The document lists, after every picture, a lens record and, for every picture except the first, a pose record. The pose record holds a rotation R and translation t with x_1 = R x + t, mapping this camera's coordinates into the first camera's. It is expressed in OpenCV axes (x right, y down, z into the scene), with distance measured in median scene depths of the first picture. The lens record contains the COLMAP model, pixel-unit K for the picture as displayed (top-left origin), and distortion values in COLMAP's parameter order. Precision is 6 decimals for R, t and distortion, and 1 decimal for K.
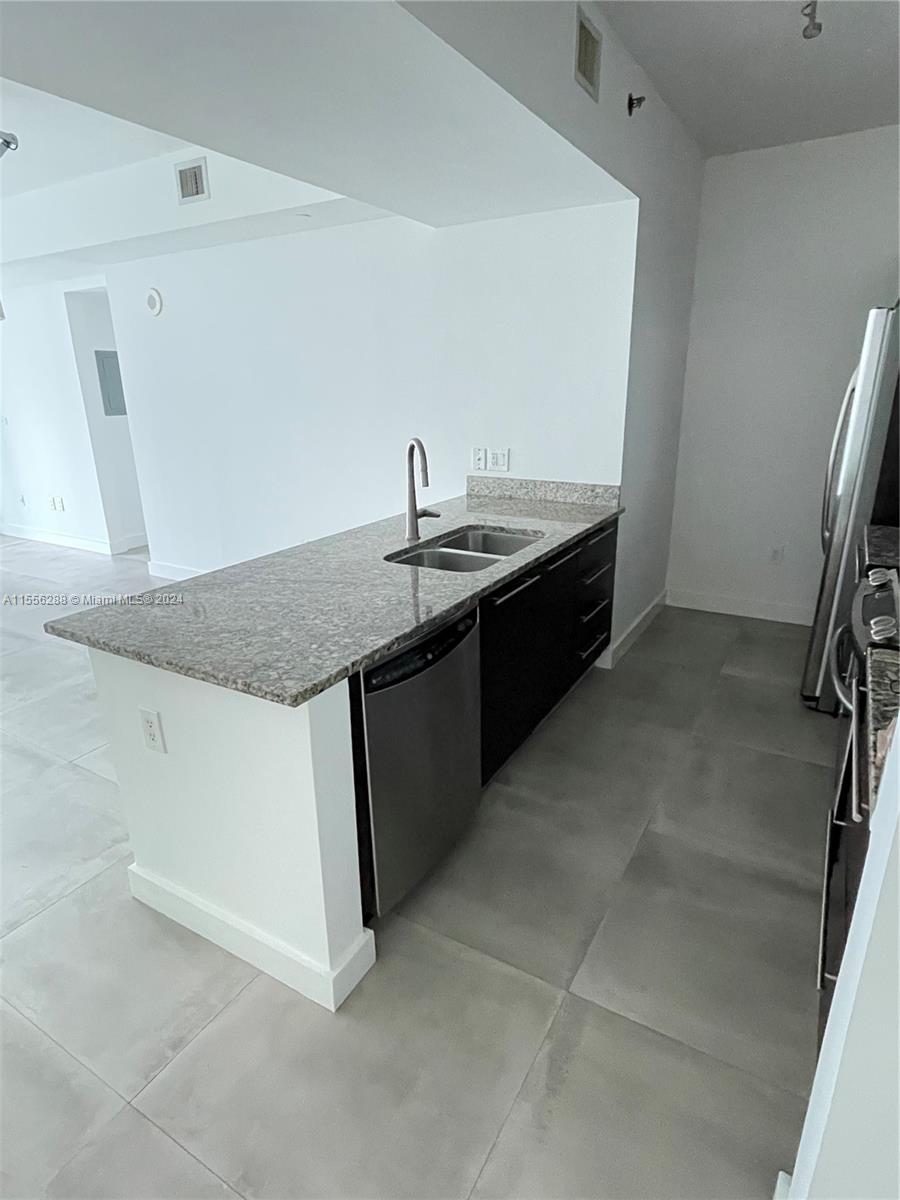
lens RADIAL K [[653.9, 0, 450.0], [0, 653.9, 600.0], [0, 0, 1]] dist [0.003293, 0.000160]
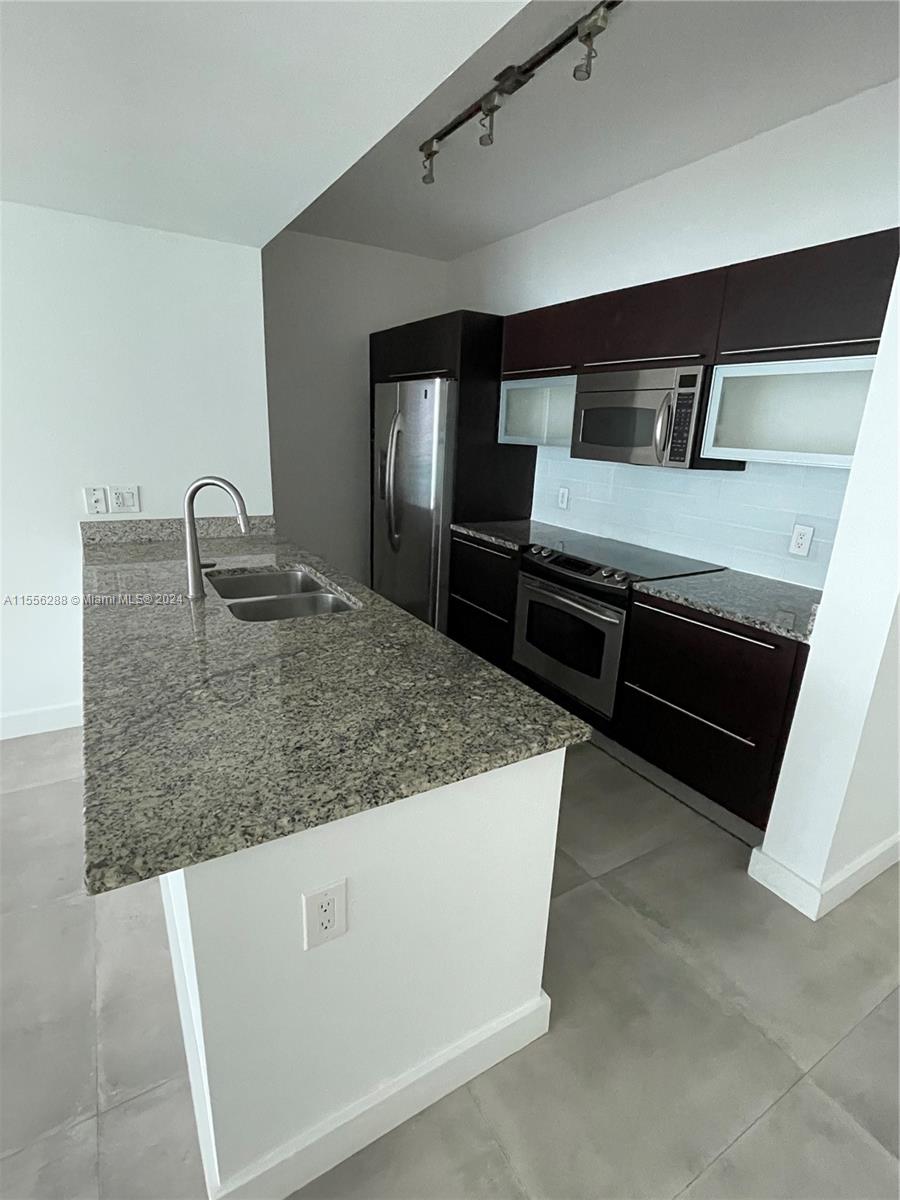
lens RADIAL K [[593.1, 0, 450.0], [0, 593.1, 600.0], [0, 0, 1]] dist [-0.001743, -0.000259]
pose [[0.477224, -0.216368, 0.851729, -0.726839], [0.232828, 0.965710, 0.114870, -0.135669], [-0.847377, 0.143488, 0.511237, 0.452813]]
